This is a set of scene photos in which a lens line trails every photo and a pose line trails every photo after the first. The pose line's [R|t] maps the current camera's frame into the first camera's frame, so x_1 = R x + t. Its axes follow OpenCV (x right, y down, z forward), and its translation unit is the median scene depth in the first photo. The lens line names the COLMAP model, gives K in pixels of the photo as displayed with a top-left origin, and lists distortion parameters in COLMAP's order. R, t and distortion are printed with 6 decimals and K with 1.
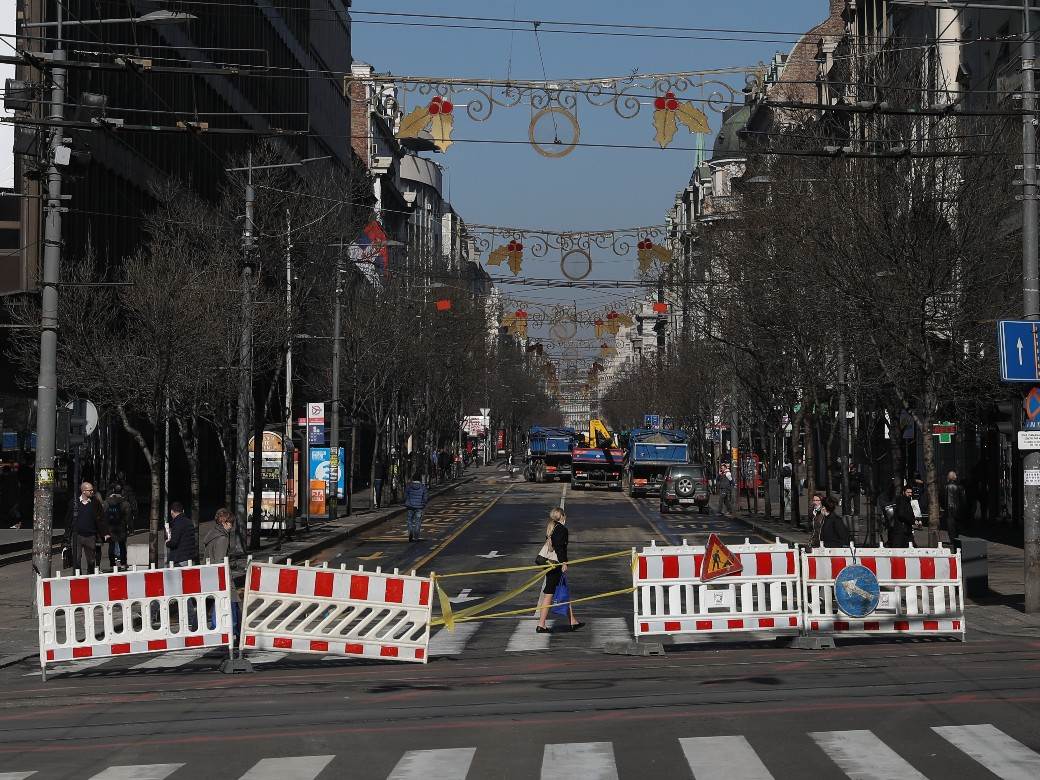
lens RADIAL K [[1134.3, 0, 520.0], [0, 1134.3, 390.0], [0, 0, 1]] dist [0.009361, 0.015496]
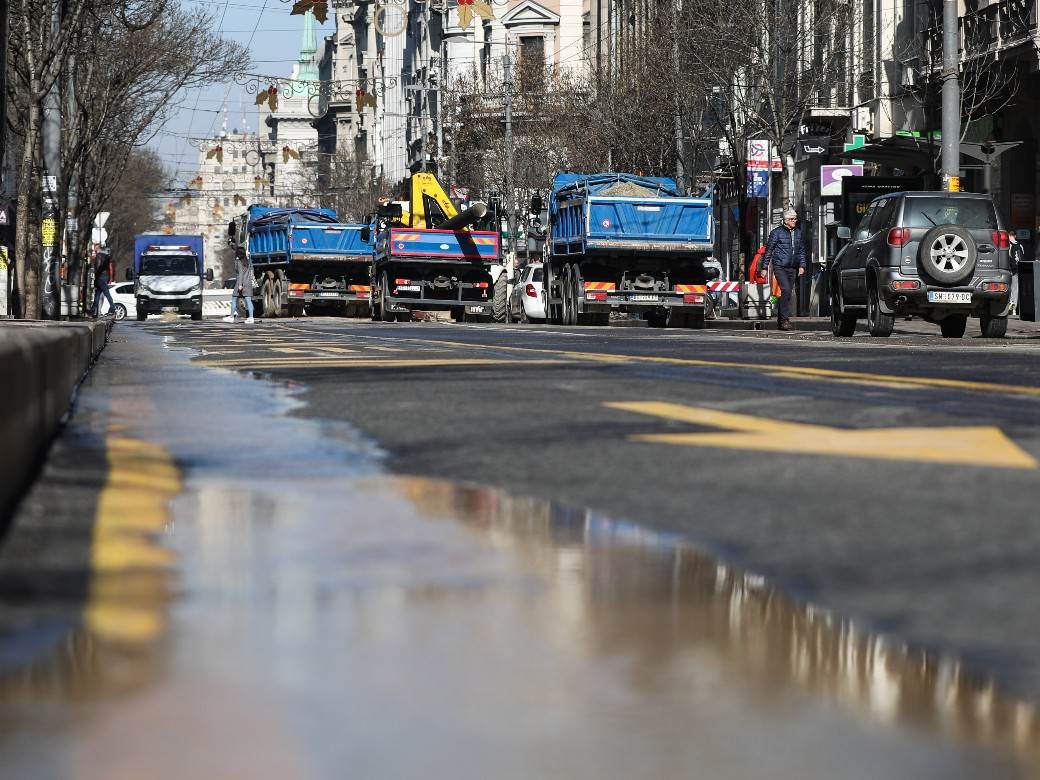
lens RADIAL K [[1134.3, 0, 520.0], [0, 1134.3, 390.0], [0, 0, 1]] dist [0.009361, 0.015496]
pose [[0.929091, -0.010207, 0.369710, -0.080047], [-0.024301, 0.995774, 0.088560, 0.081426], [-0.369052, -0.091265, 0.924917, 0.608482]]
